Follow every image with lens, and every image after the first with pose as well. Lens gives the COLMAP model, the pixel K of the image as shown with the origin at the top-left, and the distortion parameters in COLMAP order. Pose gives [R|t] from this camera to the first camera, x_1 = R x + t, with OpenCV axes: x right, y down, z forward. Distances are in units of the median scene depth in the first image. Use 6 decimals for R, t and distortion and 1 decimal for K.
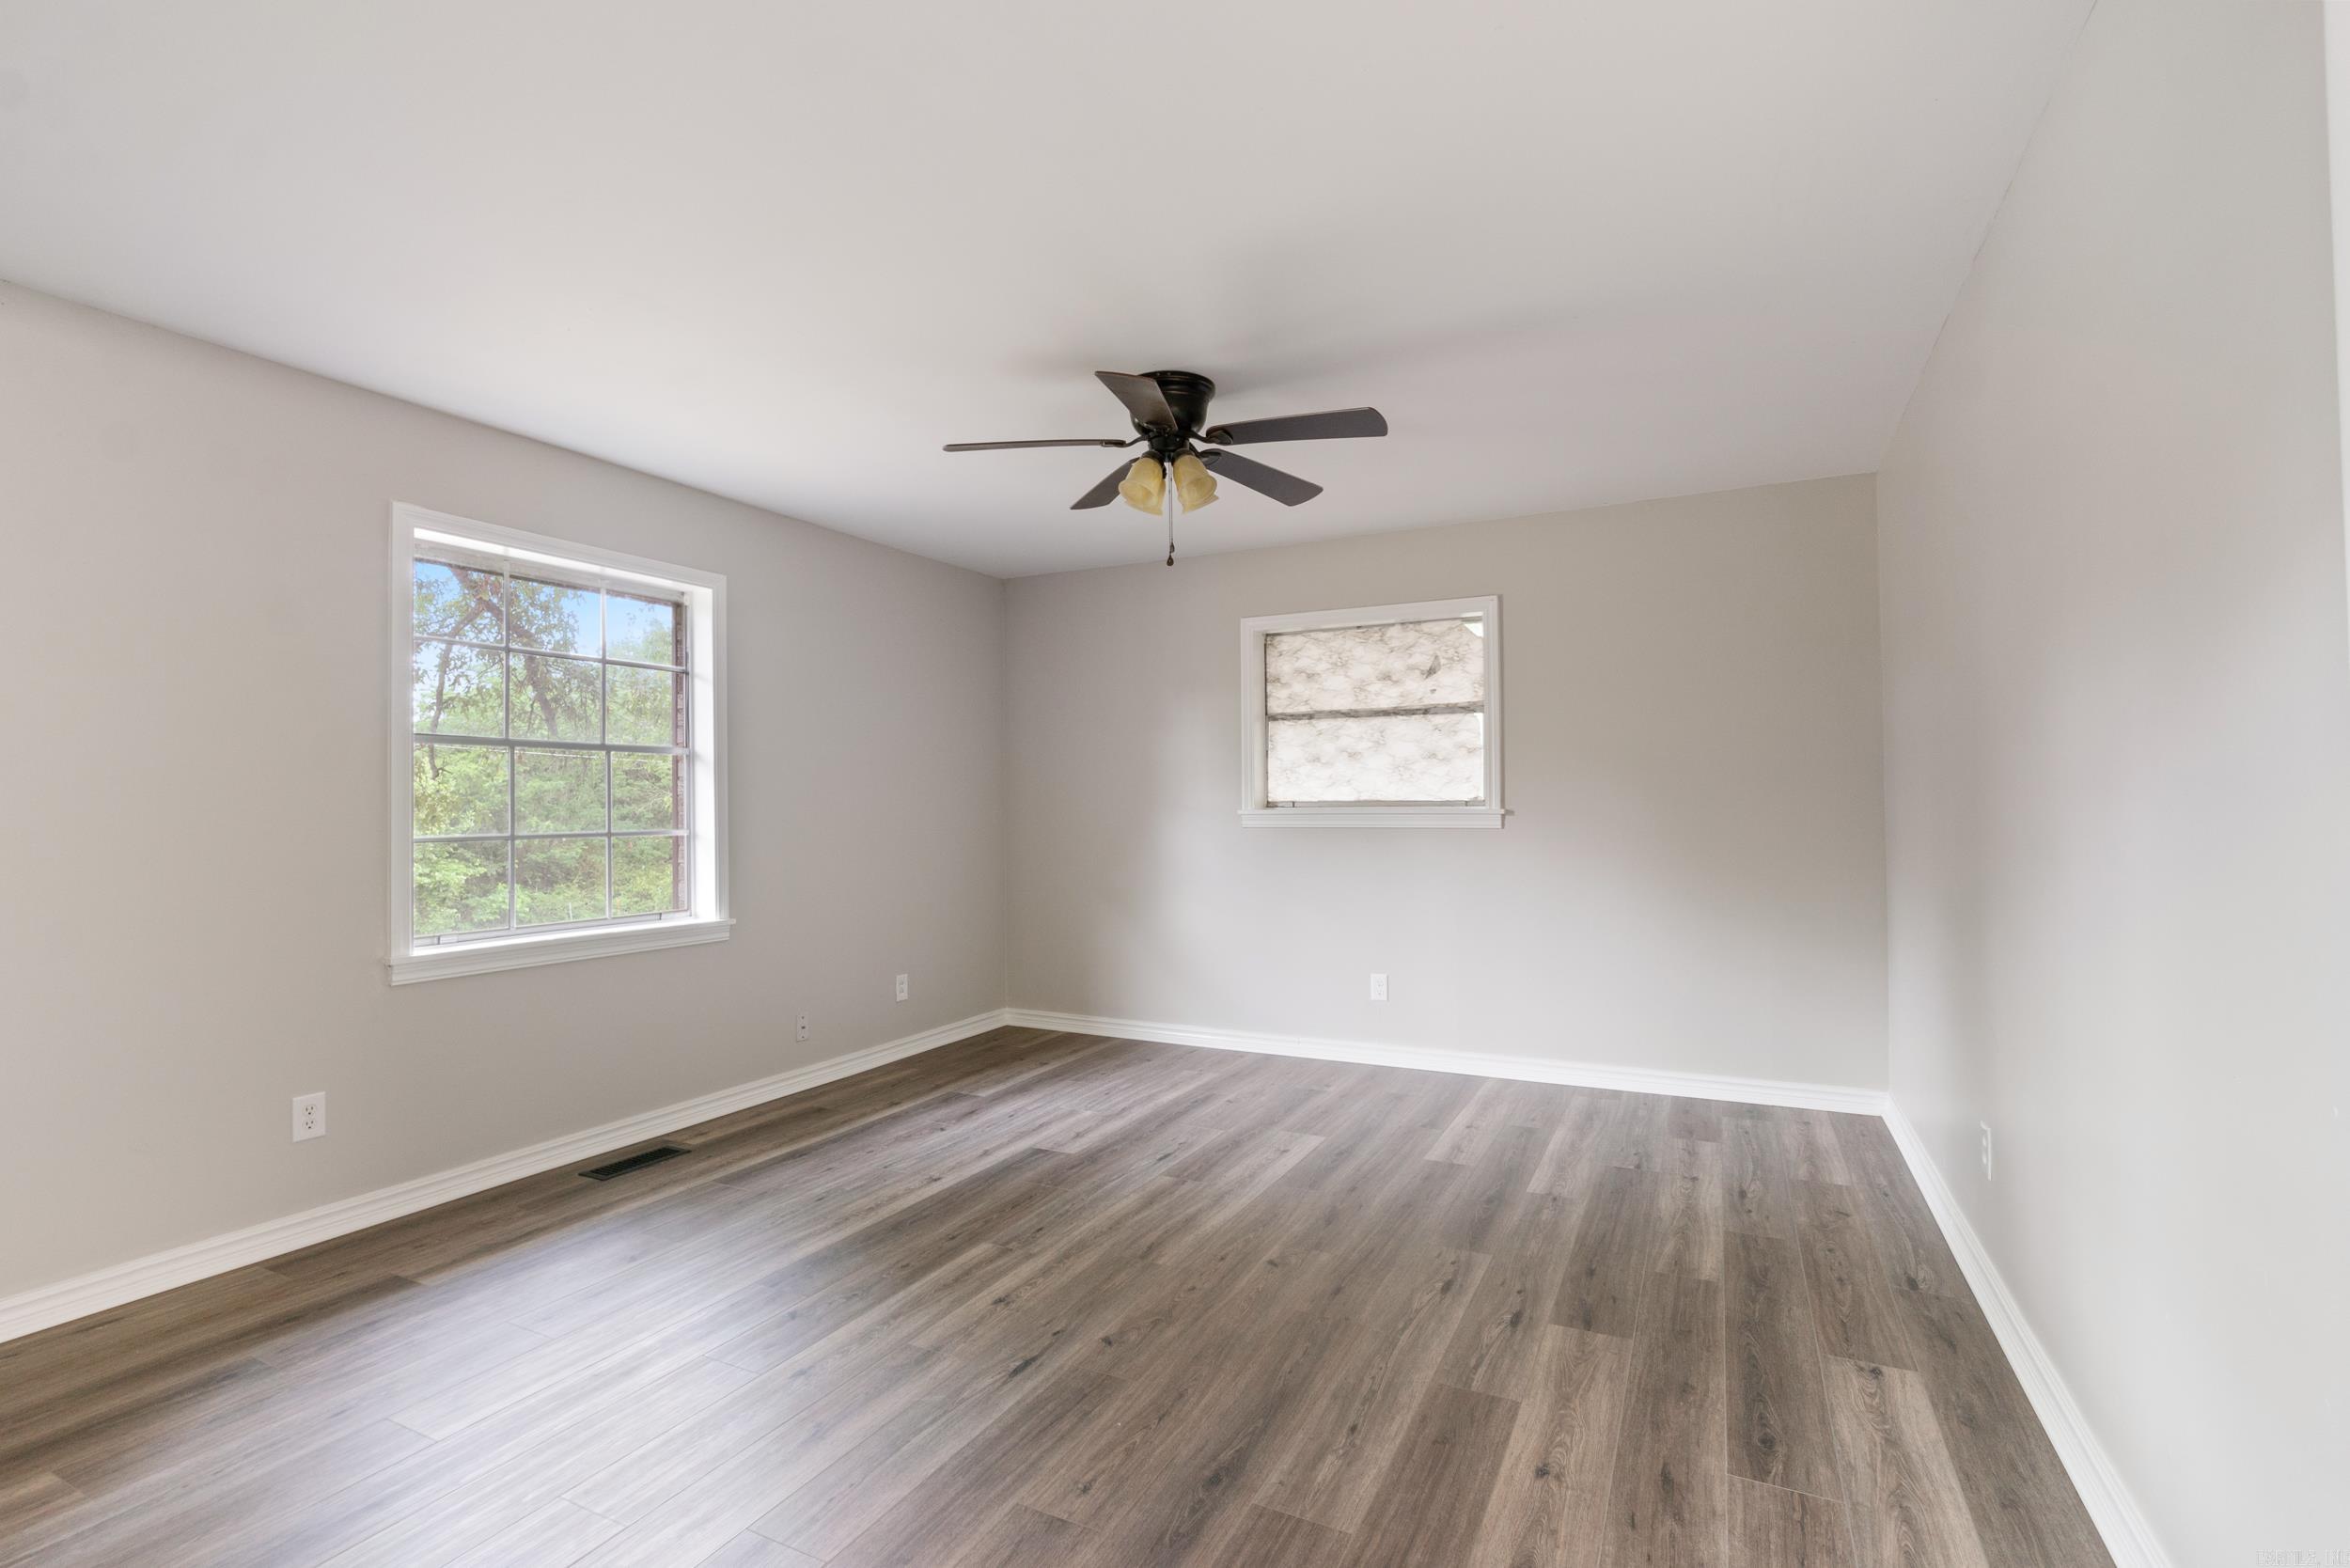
lens RADIAL K [[1072.5, 0, 1152.2], [0, 1072.5, 801.8], [0, 0, 1]] dist [-0.011263, 0.000553]
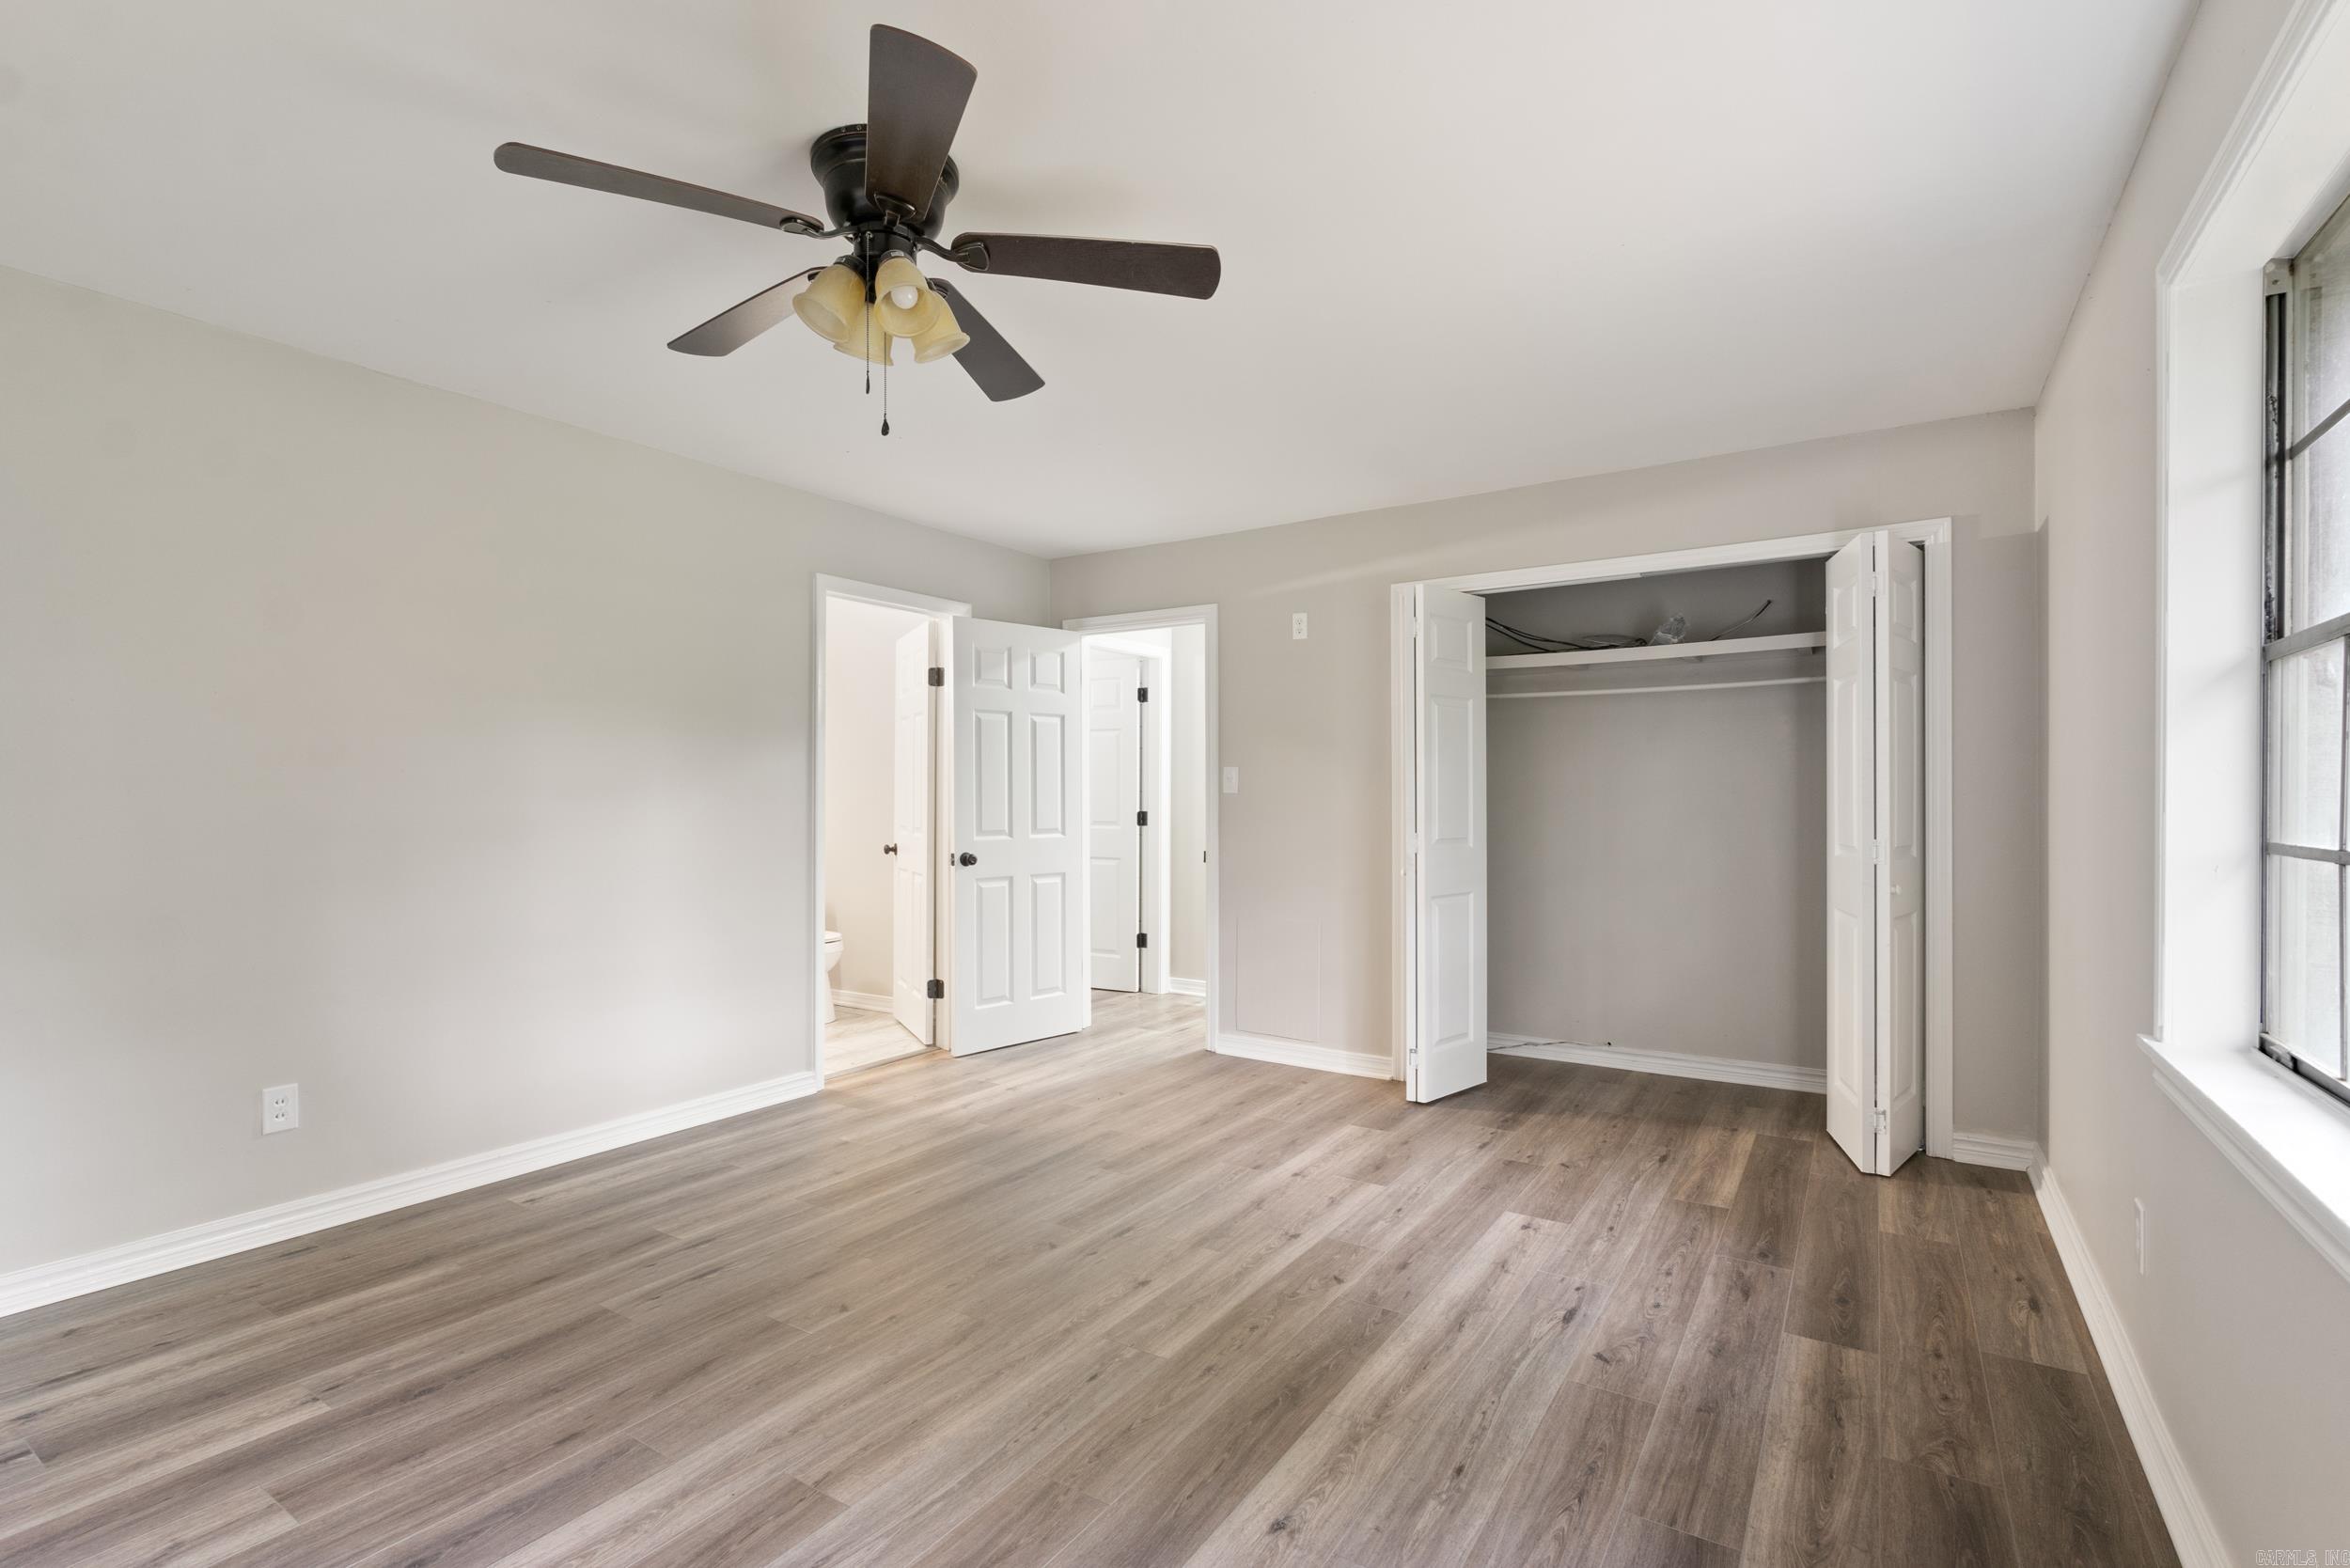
lens RADIAL K [[1072.5, 0, 1152.2], [0, 1072.5, 801.8], [0, 0, 1]] dist [-0.011263, 0.000553]
pose [[-0.993583, 0.008660, 0.112774, -0.241280], [0.008451, 0.999962, -0.002324, 0.009864], [-0.112789, -0.001356, -0.993618, 1.800745]]
